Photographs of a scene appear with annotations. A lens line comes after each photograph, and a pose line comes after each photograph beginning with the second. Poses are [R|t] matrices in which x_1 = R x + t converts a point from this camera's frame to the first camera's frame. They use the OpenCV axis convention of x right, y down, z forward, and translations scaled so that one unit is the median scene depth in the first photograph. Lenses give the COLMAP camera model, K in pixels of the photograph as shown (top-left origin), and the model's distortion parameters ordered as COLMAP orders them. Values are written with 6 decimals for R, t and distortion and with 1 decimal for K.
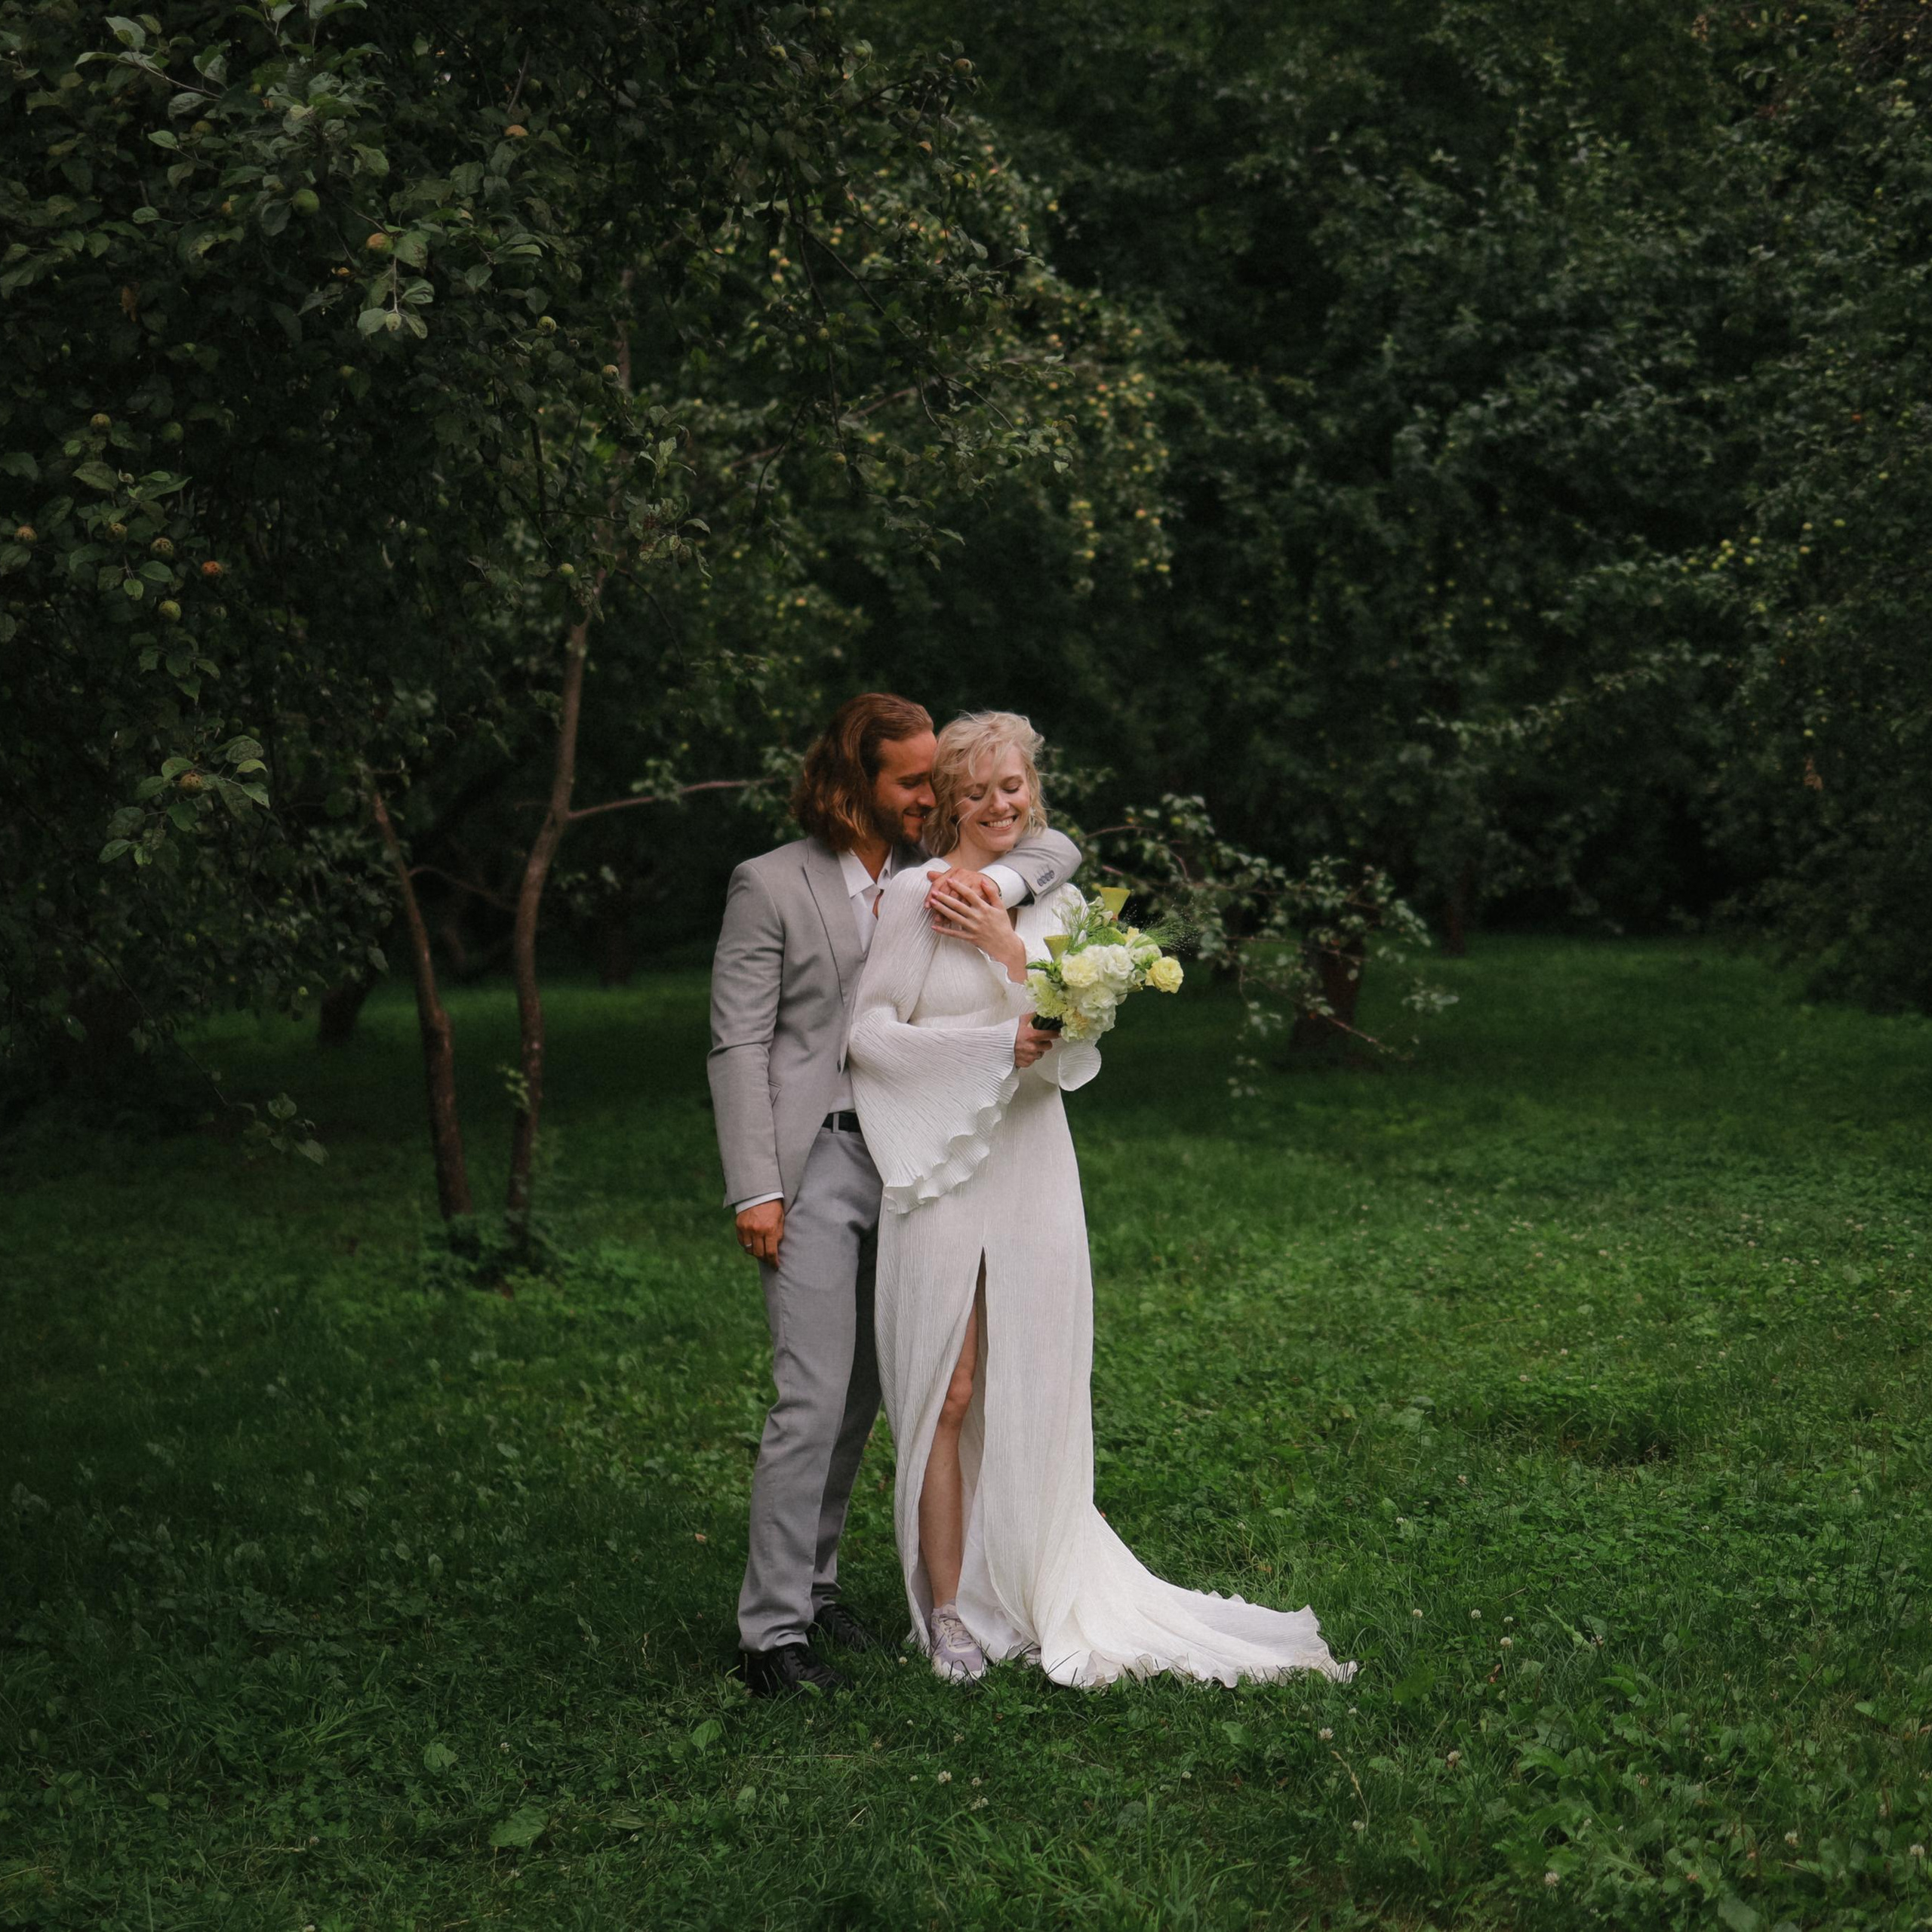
lens RADIAL K [[2838.1, 0, 960.1], [0, 2838.1, 970.2], [0, 0, 1]] dist [-0.094517, 0.000000]
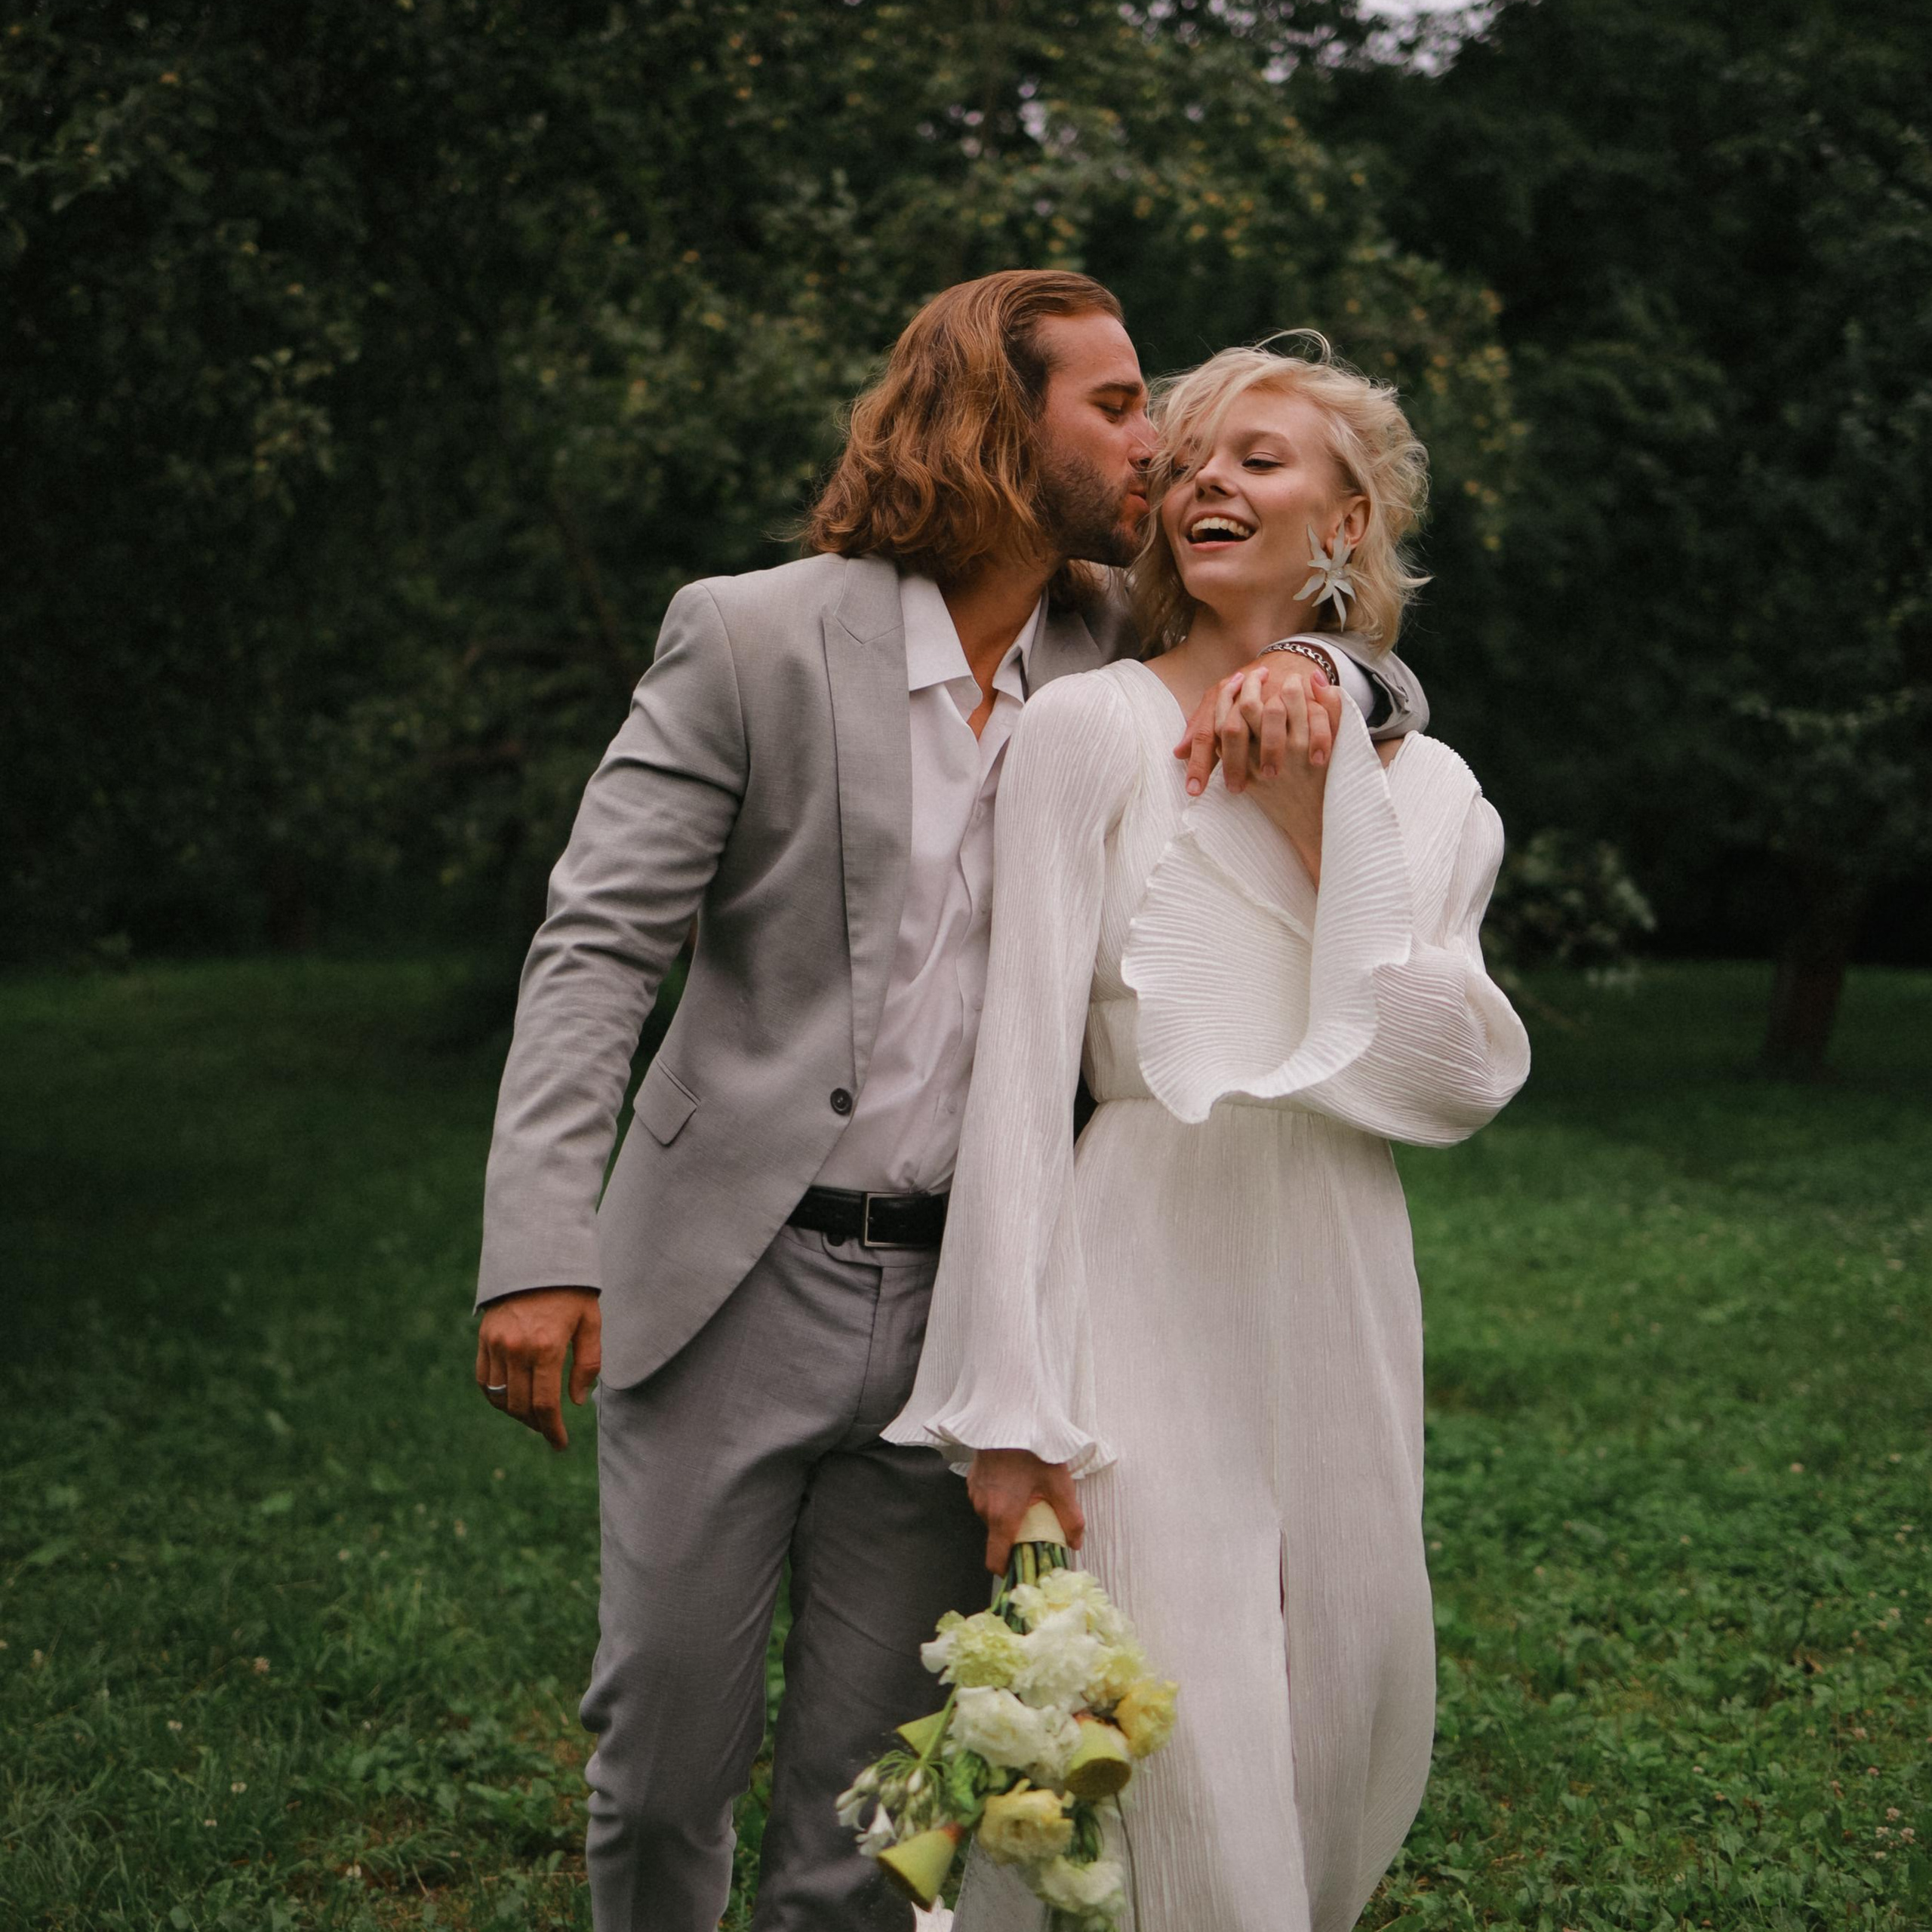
lens RADIAL K [[2838.1, 0, 926.0], [0, 2838.1, 975.5], [0, 0, 1]] dist [-0.094517, 0.000000]
pose [[0.957731, 0.065750, -0.280051, 0.171101], [-0.065974, 0.997784, 0.008636, 0.013428], [0.279998, 0.010205, 0.959946, -0.003850]]
